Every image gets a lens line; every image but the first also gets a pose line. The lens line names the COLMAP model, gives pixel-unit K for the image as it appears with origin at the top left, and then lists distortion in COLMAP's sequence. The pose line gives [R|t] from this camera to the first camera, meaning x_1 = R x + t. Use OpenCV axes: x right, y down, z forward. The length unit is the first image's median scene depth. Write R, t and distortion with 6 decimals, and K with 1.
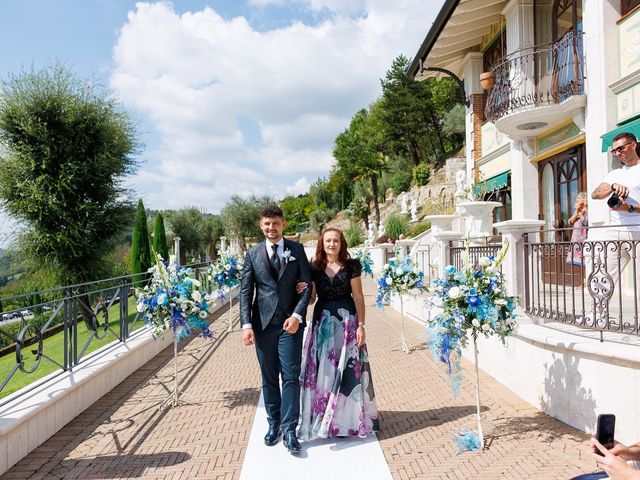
lens RADIAL K [[566.5, 0, 322.9], [0, 566.5, 238.6], [0, 0, 1]] dist [-0.004497, 0.000977]
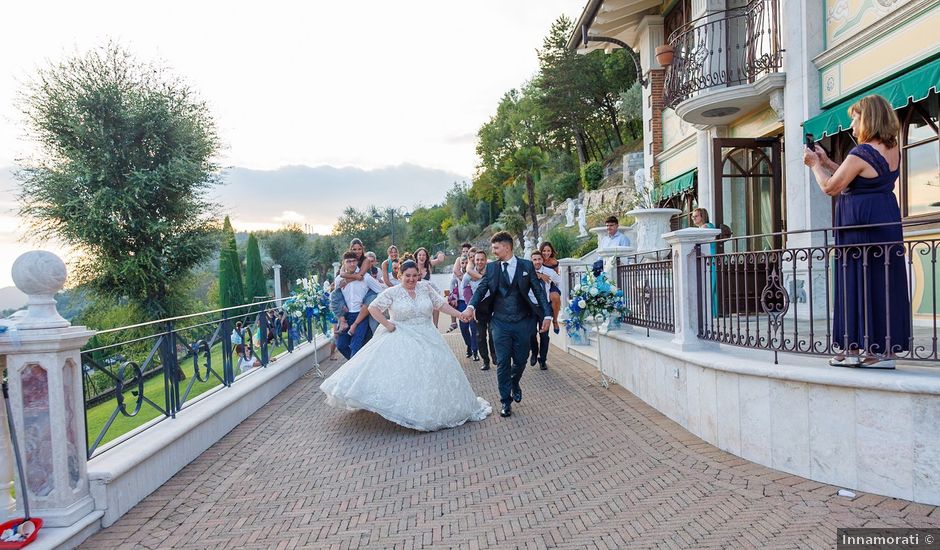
lens RADIAL K [[743.4, 0, 471.4], [0, 743.4, 310.5], [0, 0, 1]] dist [0.002154, -0.000362]
pose [[0.999668, -0.025147, 0.005657, 0.001743], [0.024732, 0.997624, 0.064300, 0.002356], [-0.007260, -0.064139, 0.997915, -0.031405]]
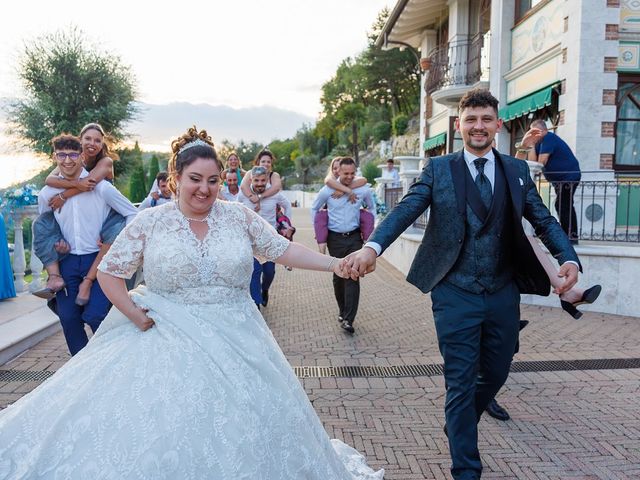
lens RADIAL K [[566.5, 0, 322.9], [0, 566.5, 238.6], [0, 0, 1]] dist [-0.004497, 0.000977]
pose [[0.999409, 0.022913, 0.025644, 0.013129], [-0.025289, 0.995010, 0.096520, 0.002930], [-0.023304, -0.097111, 0.995001, -0.170158]]
